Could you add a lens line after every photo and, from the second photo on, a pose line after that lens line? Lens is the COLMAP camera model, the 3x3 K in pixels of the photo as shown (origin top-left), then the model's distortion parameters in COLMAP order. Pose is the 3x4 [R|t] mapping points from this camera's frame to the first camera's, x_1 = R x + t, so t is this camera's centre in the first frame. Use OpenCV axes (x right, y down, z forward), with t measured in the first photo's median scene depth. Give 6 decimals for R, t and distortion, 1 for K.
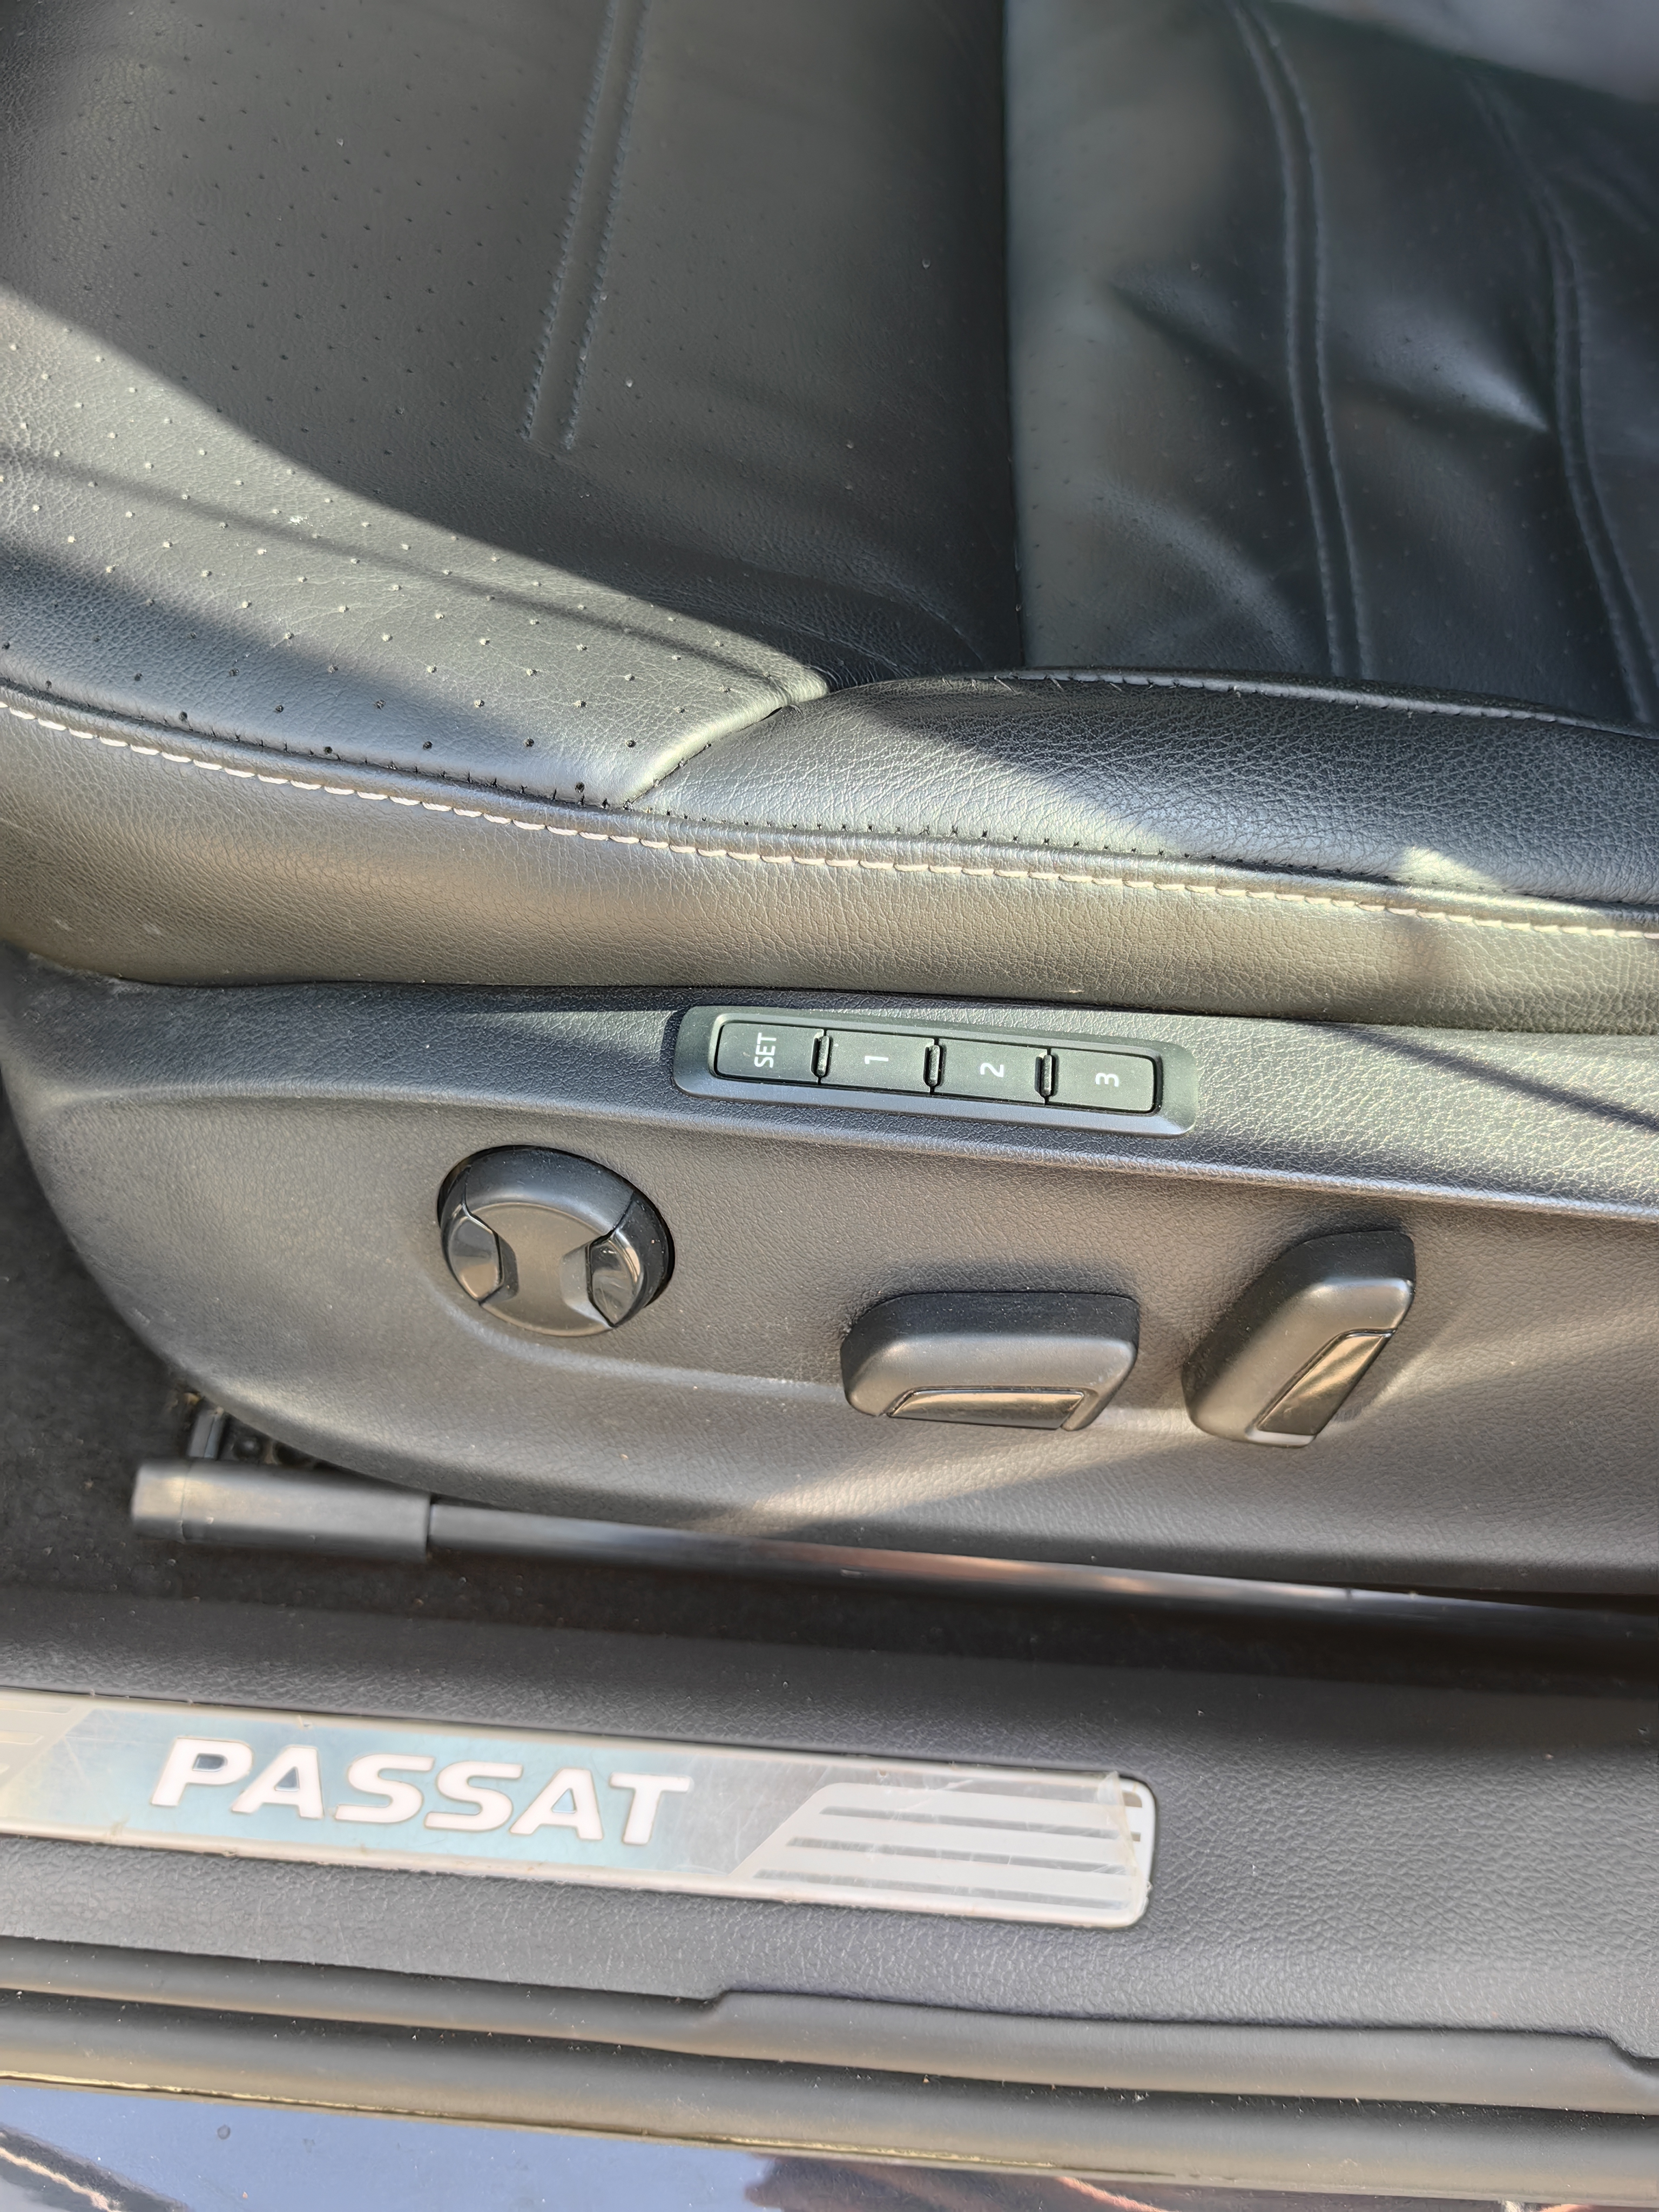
lens RADIAL K [[1752.0, 0, 829.5], [0, 1752.0, 1106.0], [0, 0, 1]] dist [0.015489, -0.008131]
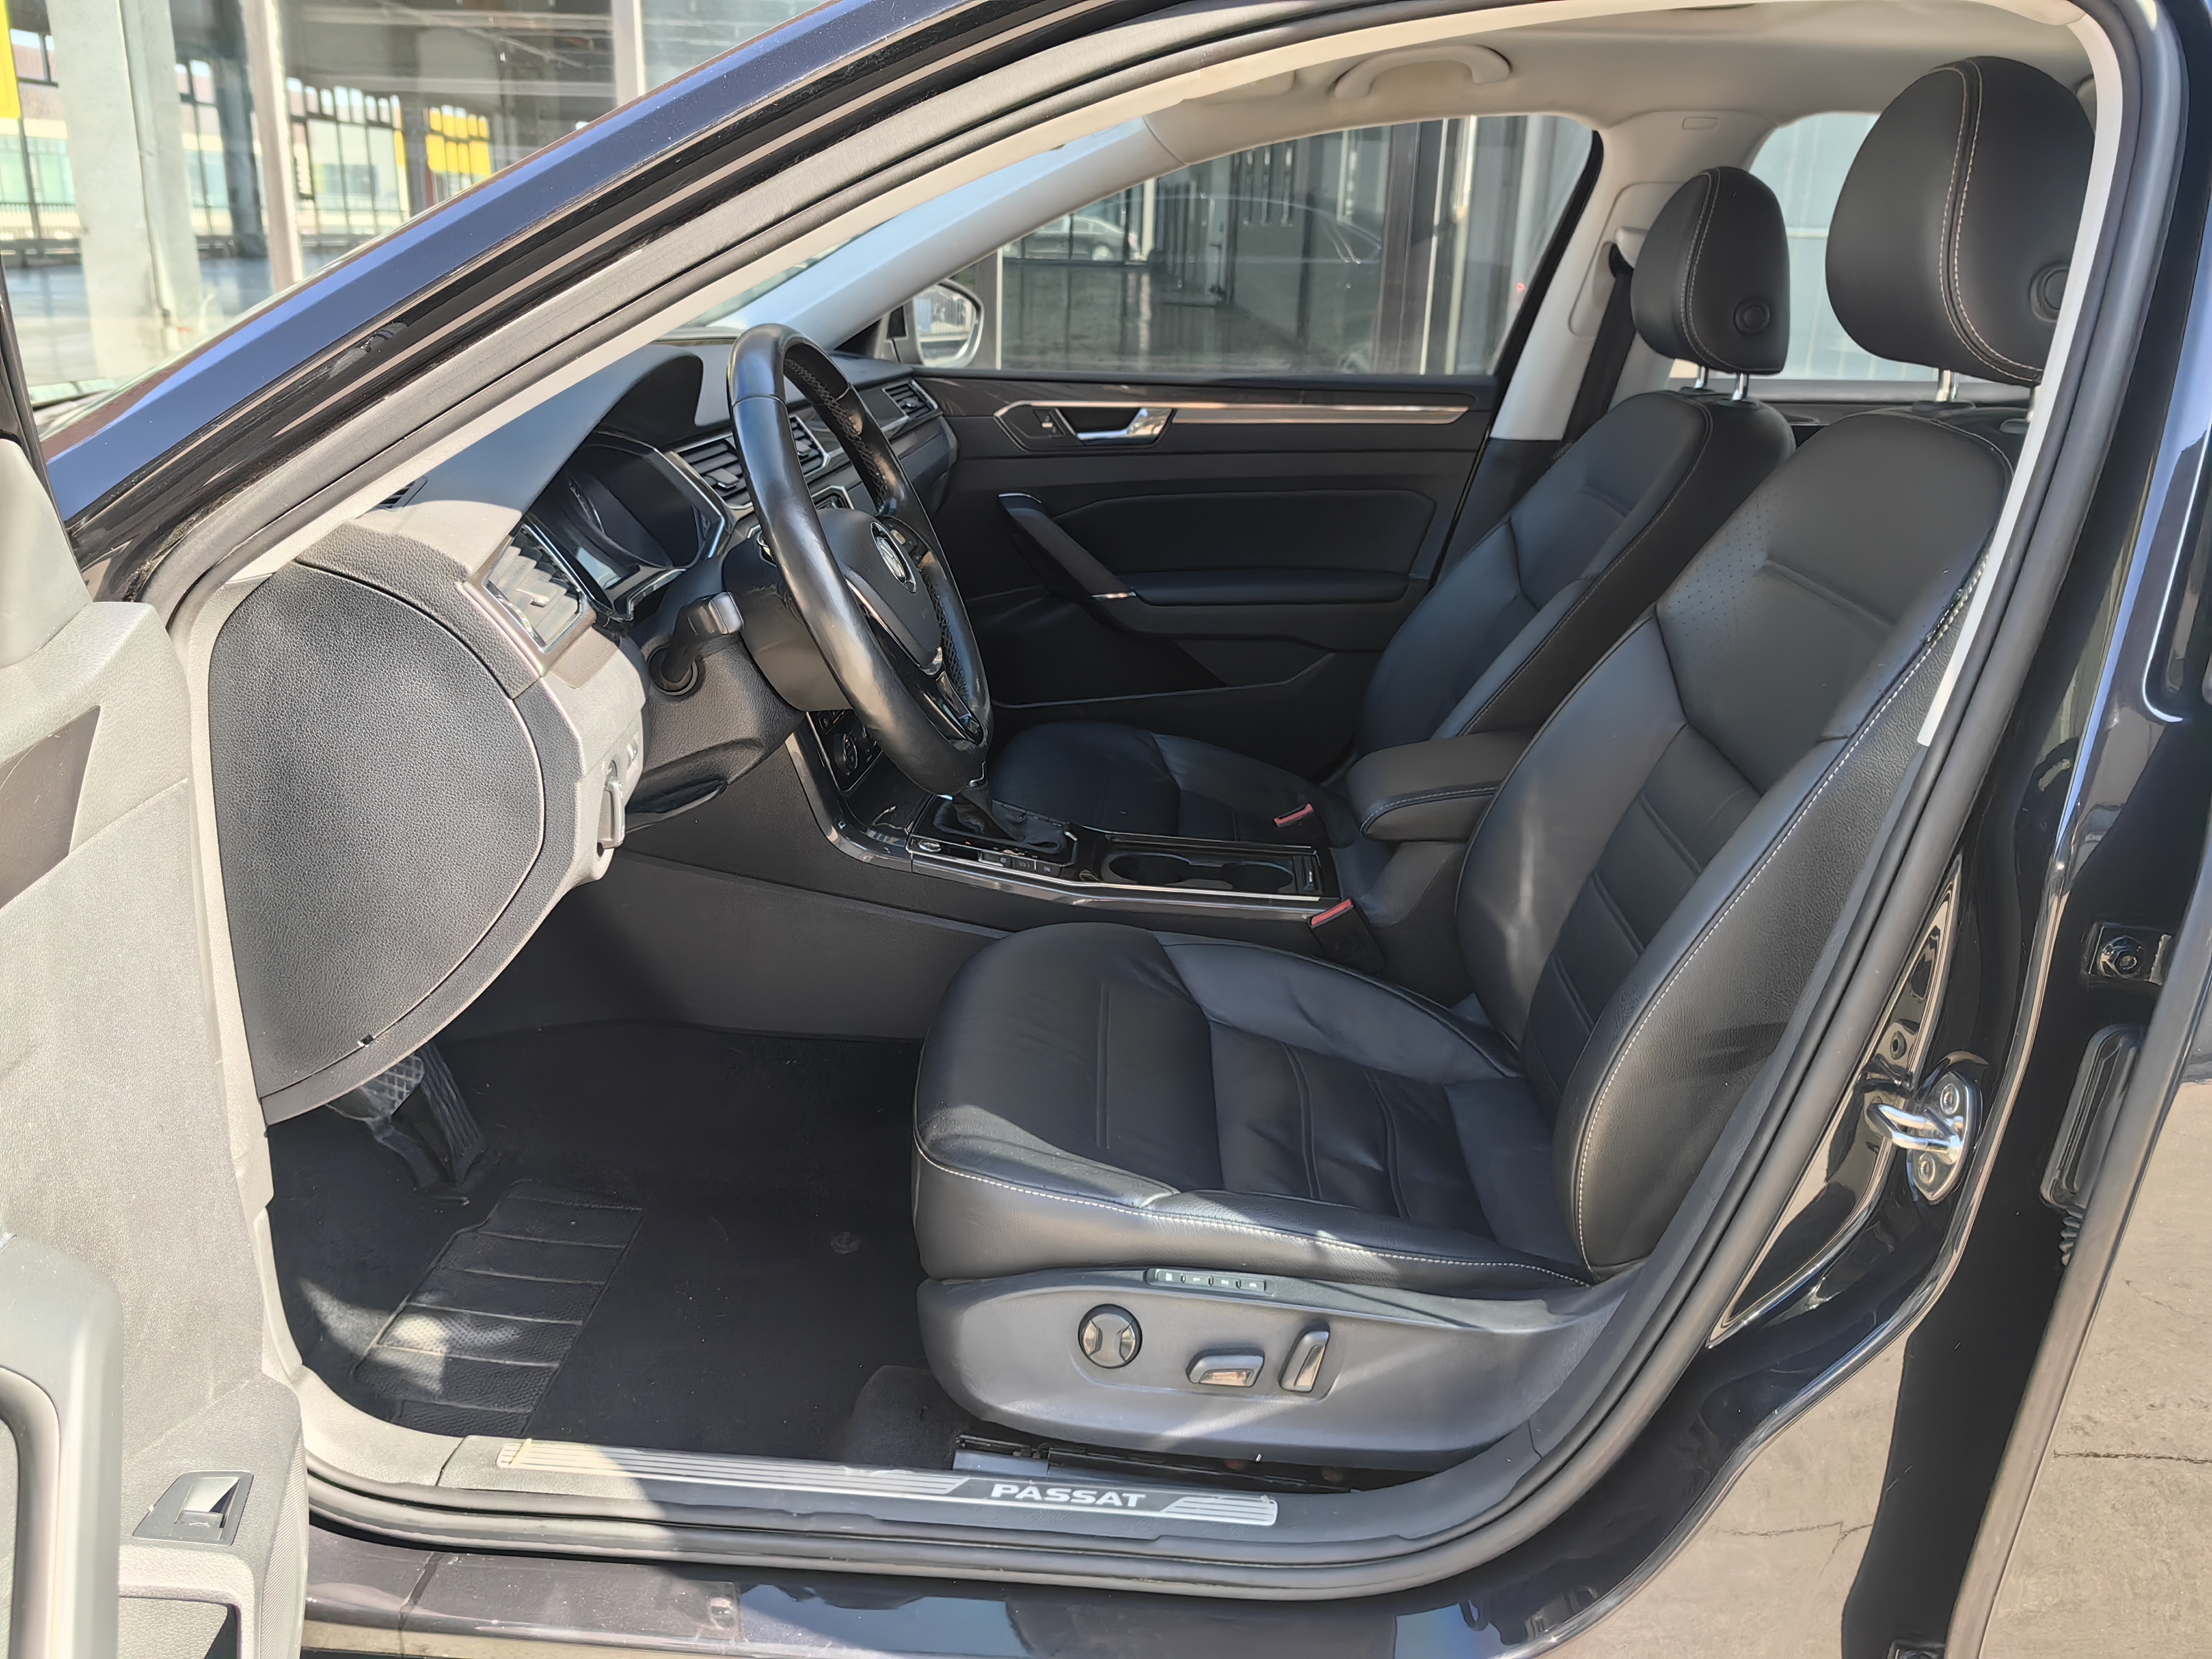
lens RADIAL K [[1752.0, 0, 1097.4], [0, 1752.0, 846.4], [0, 0, 1]] dist [0.015489, -0.008131]
pose [[0.998668, 0.035444, 0.037502, -0.362247], [-0.005601, 0.796929, -0.604047, 1.513103], [-0.051297, 0.603032, 0.796066, -2.632551]]
